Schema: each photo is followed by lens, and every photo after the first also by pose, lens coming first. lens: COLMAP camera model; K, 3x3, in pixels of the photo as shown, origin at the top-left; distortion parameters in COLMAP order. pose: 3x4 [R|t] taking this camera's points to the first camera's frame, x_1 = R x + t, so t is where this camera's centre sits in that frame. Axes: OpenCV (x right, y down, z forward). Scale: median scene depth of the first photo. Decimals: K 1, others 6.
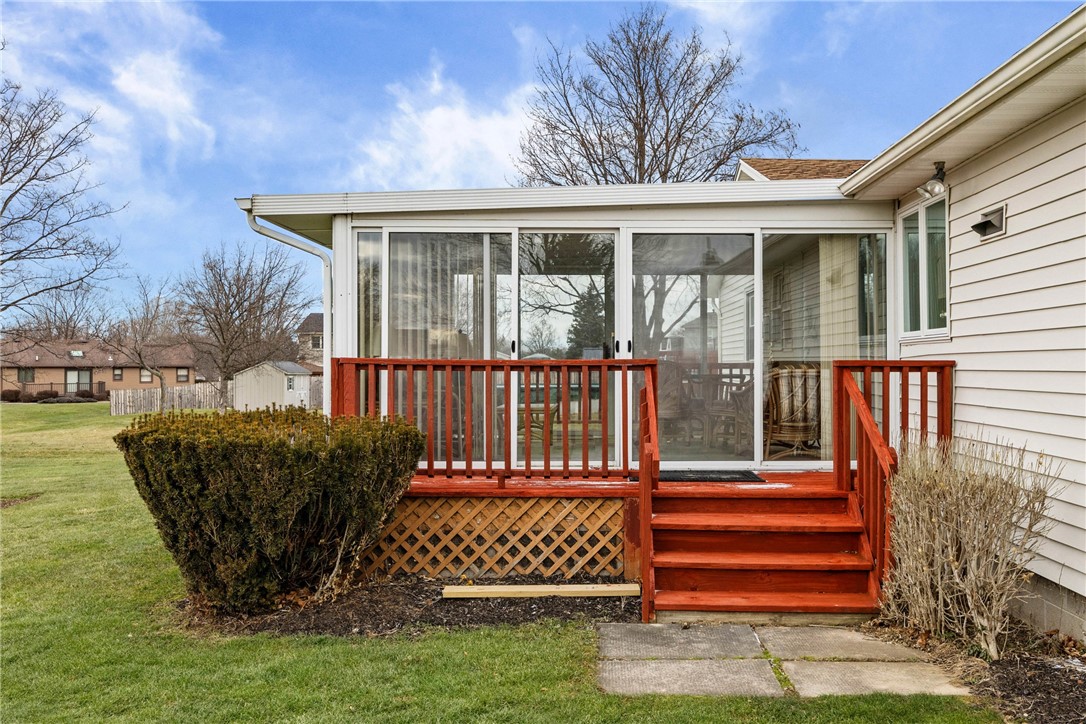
lens RADIAL K [[839.9, 0, 541.3], [0, 839.9, 364.7], [0, 0, 1]] dist [-0.004239, 0.000735]
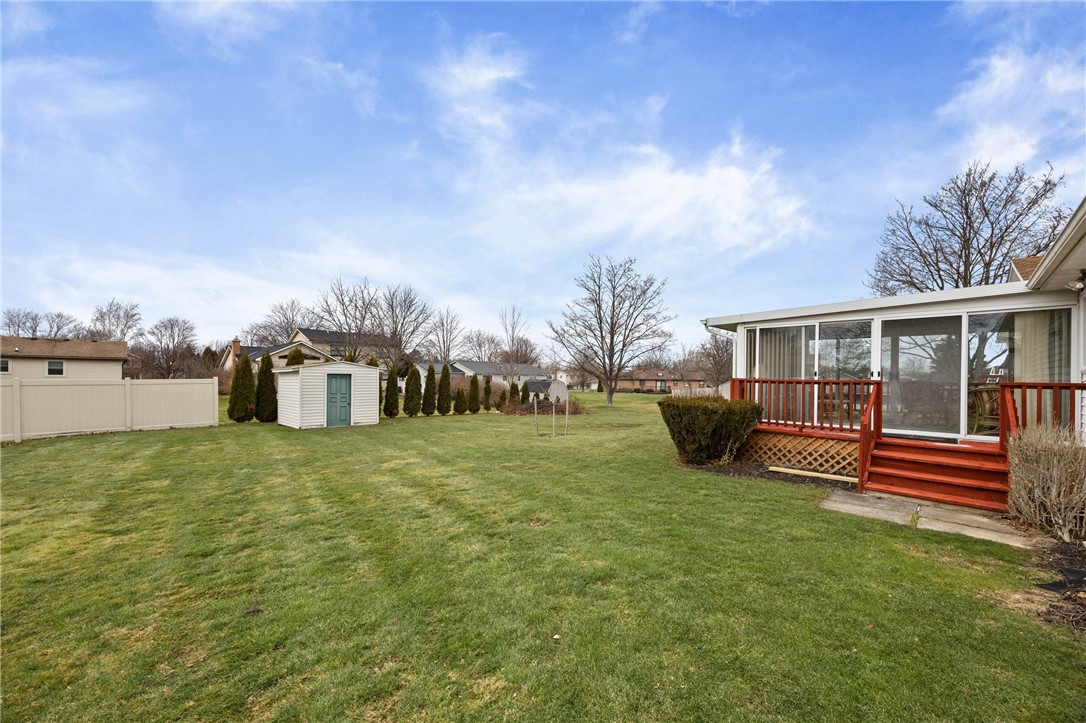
lens RADIAL K [[416.7, 0, 546.2], [0, 416.7, 365.6], [0, 0, 1]] dist [-0.000091, 0.000000]
pose [[0.704742, -0.011423, -0.709372, 0.299240], [-0.011757, 0.999545, -0.027776, -0.004437], [0.709366, 0.027915, 0.704287, -0.393544]]
